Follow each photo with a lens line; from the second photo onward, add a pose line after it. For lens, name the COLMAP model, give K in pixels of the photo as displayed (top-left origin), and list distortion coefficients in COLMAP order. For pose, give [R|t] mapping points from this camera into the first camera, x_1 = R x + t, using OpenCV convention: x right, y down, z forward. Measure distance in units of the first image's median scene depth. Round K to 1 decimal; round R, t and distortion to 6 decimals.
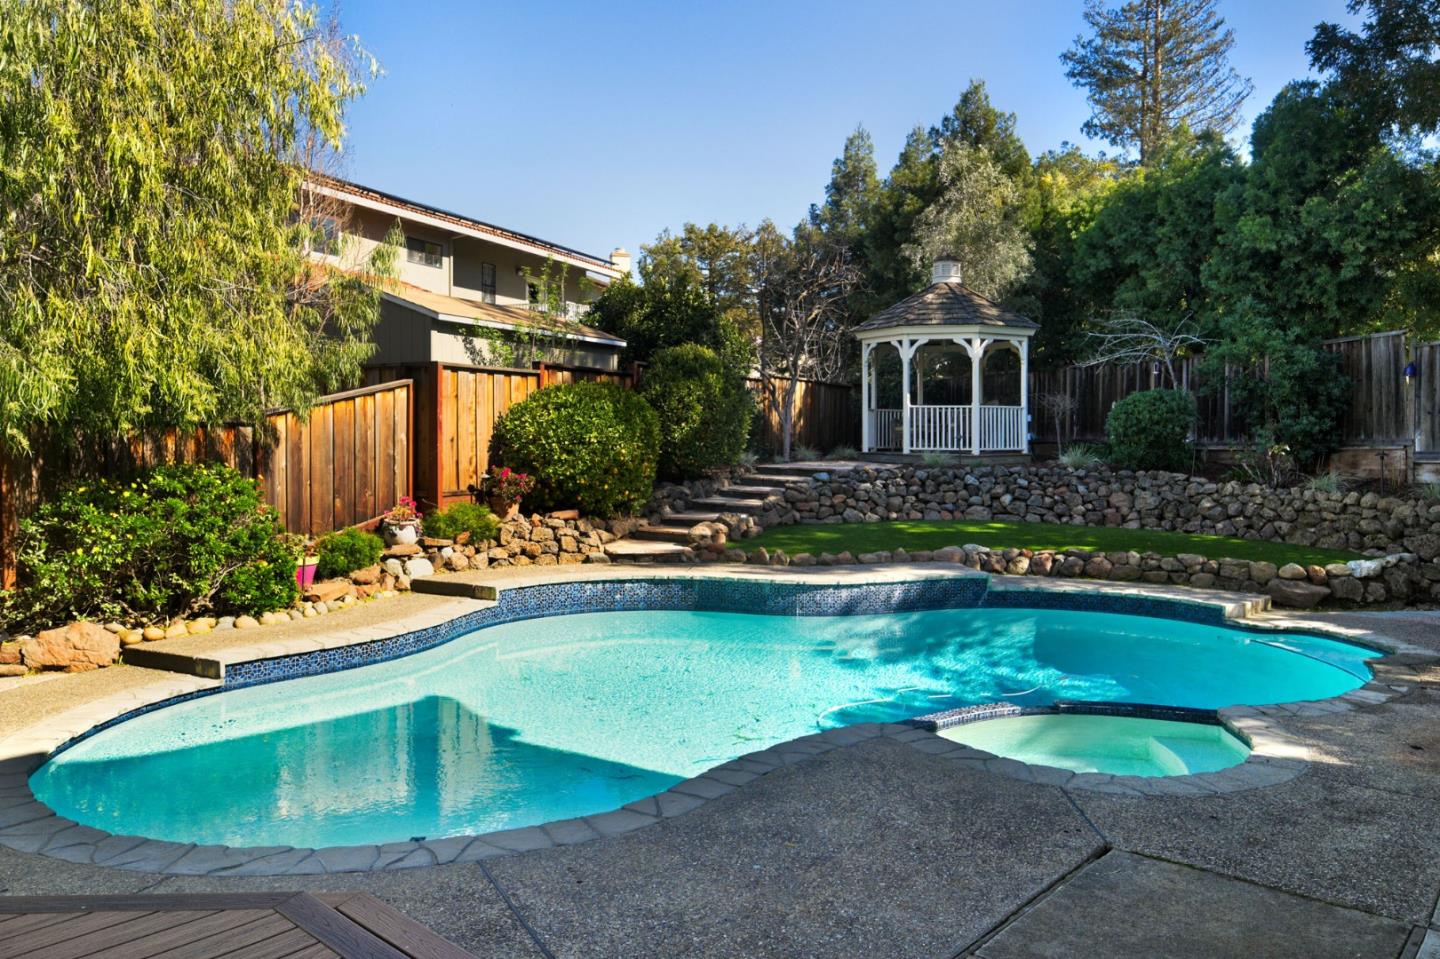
lens RADIAL K [[1076.3, 0, 727.4], [0, 1076.3, 485.0], [0, 0, 1]] dist [-0.004218, -0.008730]
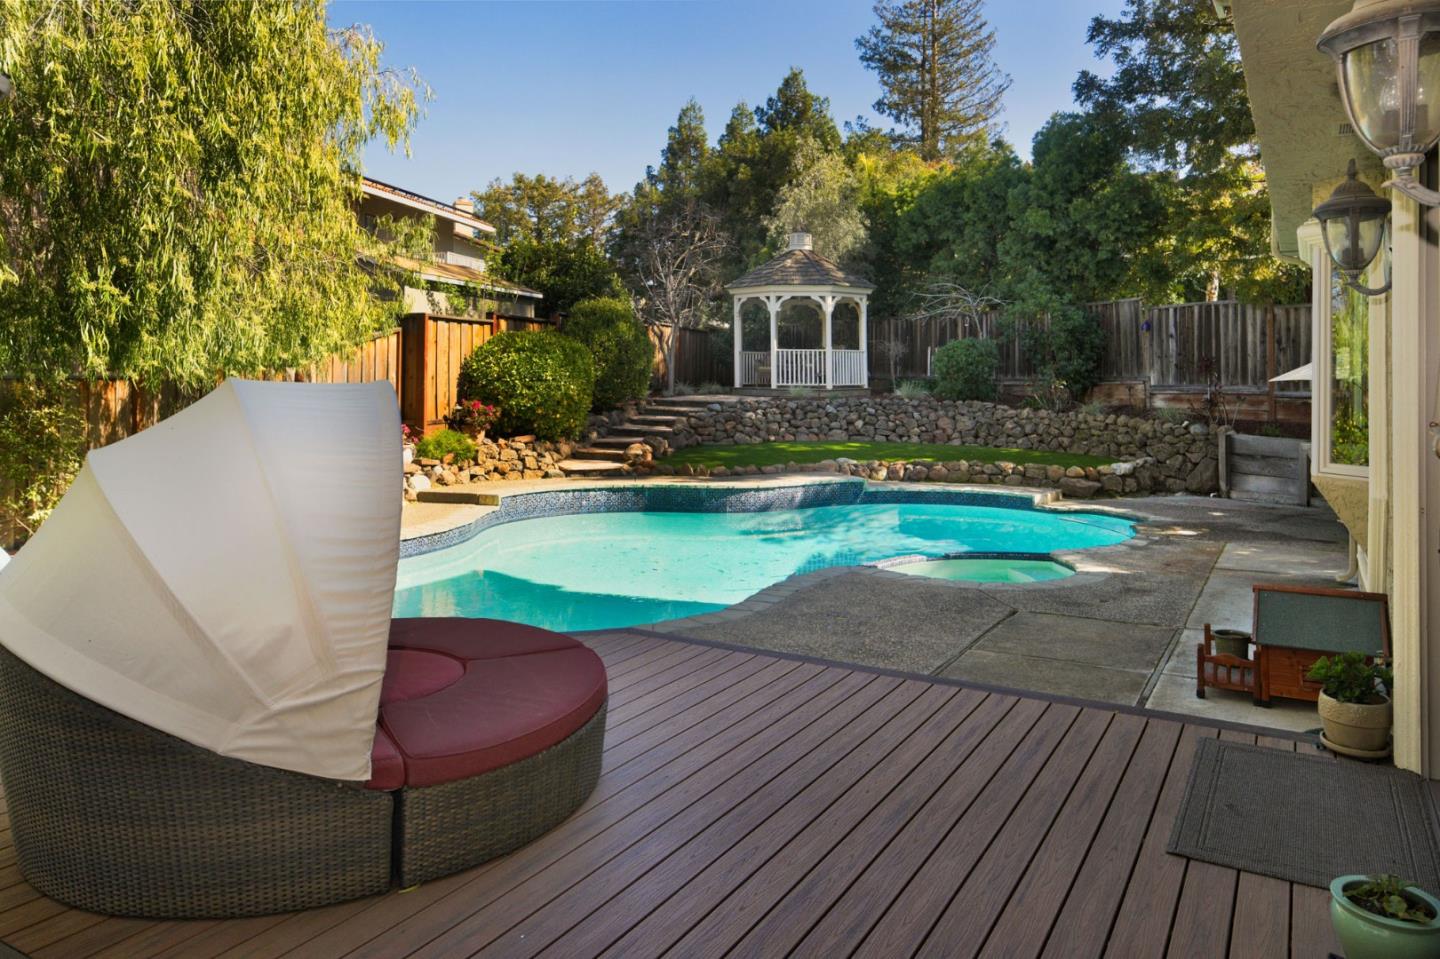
lens RADIAL K [[1076.3, 0, 727.0], [0, 1076.3, 379.0], [0, 0, 1]] dist [-0.004218, -0.008730]
pose [[0.978451, -0.001284, 0.206474, -0.164107], [0.009477, 0.999206, -0.038697, 0.008258], [-0.206260, 0.039820, 0.977687, -0.221123]]
